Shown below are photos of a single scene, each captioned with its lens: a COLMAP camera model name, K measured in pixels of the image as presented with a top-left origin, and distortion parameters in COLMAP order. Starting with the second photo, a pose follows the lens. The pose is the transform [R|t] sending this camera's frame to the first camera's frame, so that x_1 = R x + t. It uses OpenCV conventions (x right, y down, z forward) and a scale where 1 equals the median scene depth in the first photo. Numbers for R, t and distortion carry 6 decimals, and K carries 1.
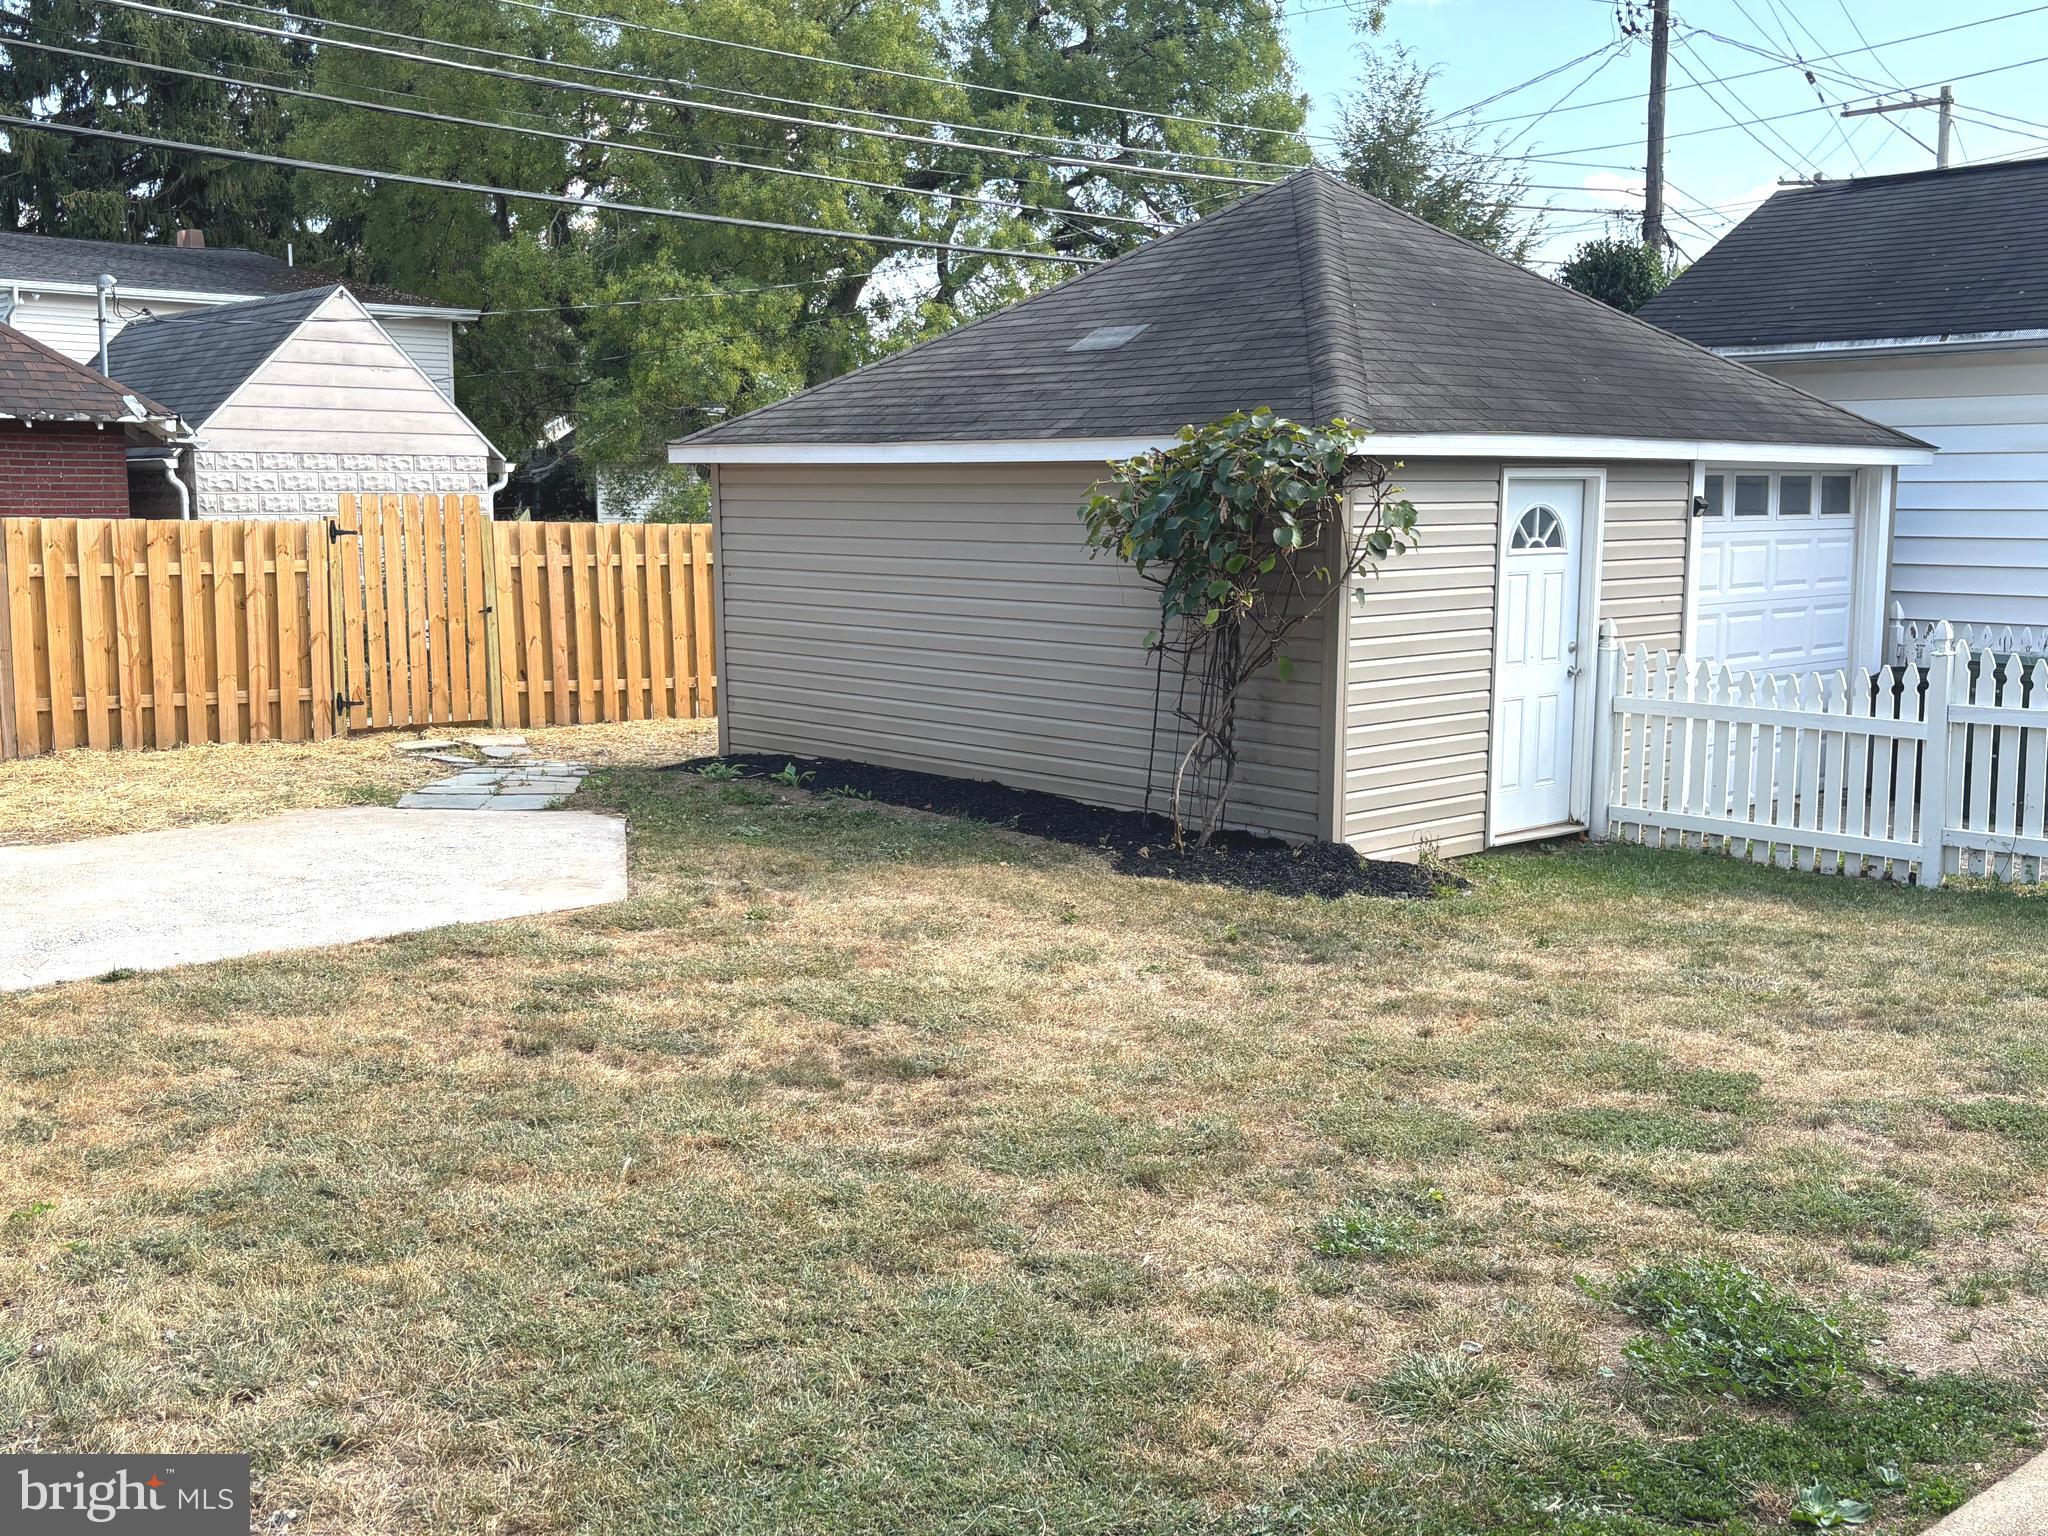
lens RADIAL K [[2031.8, 0, 1030.3], [0, 2031.8, 768.9], [0, 0, 1]] dist [0.027735, 0.000000]
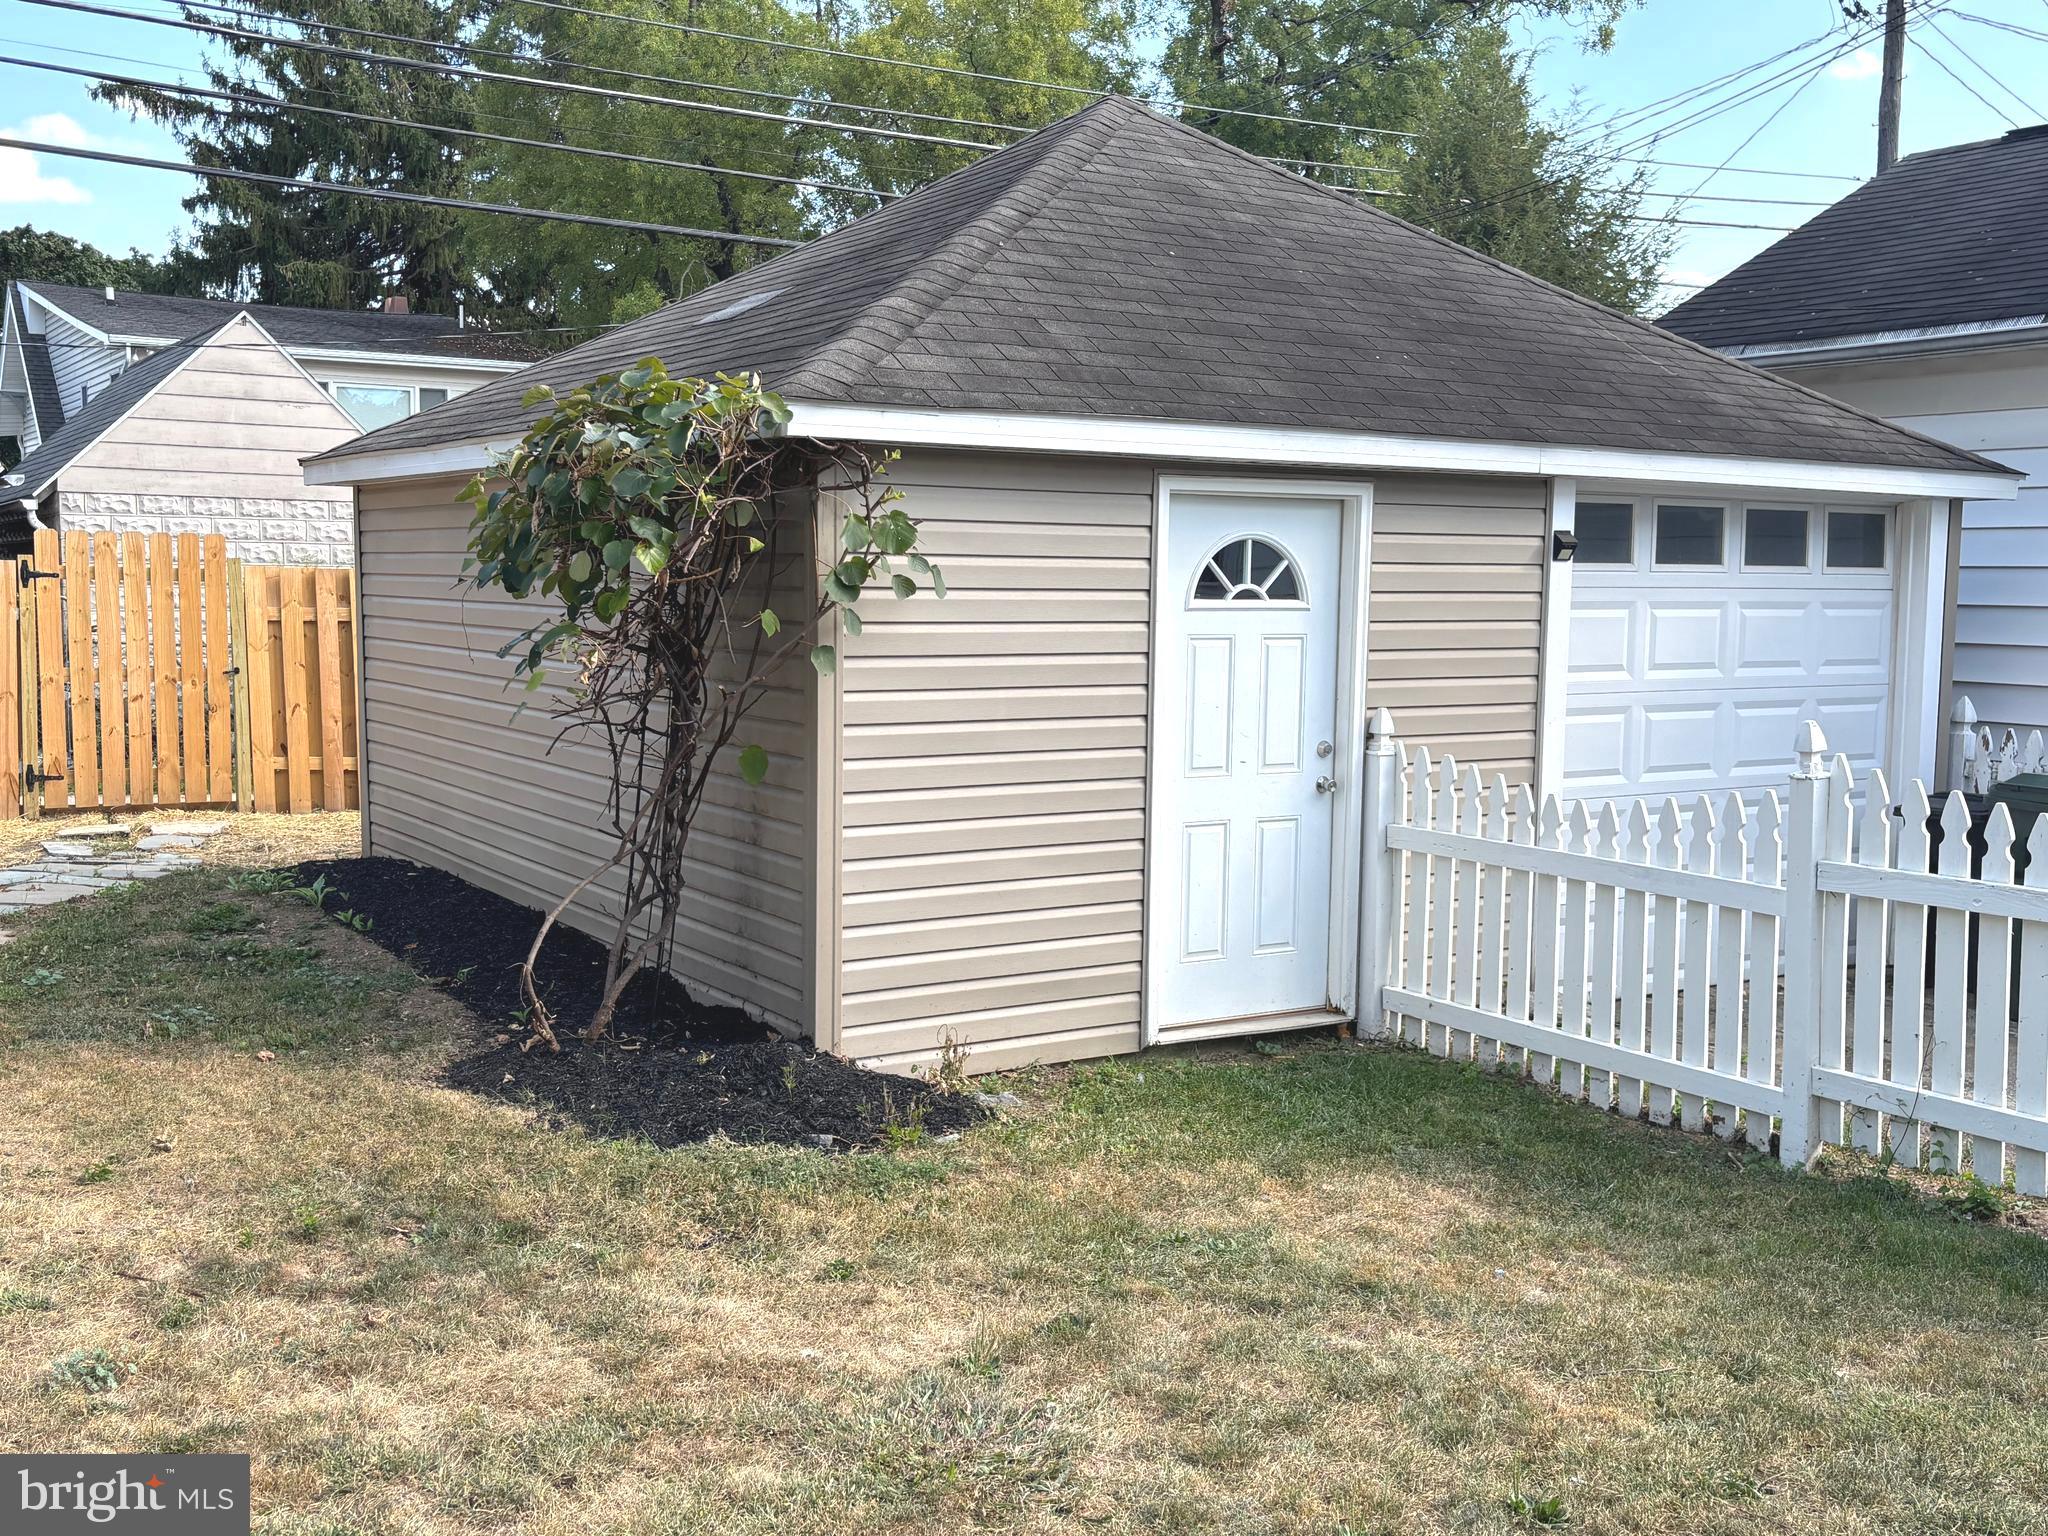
lens RADIAL K [[2031.8, 0, 1017.5], [0, 2031.8, 764.7], [0, 0, 1]] dist [0.027735, 0.000000]
pose [[0.982873, 0.028459, -0.182071, 0.269653], [-0.036378, 0.998525, -0.040304, -0.022419], [0.180655, 0.046237, 0.982459, 0.303061]]
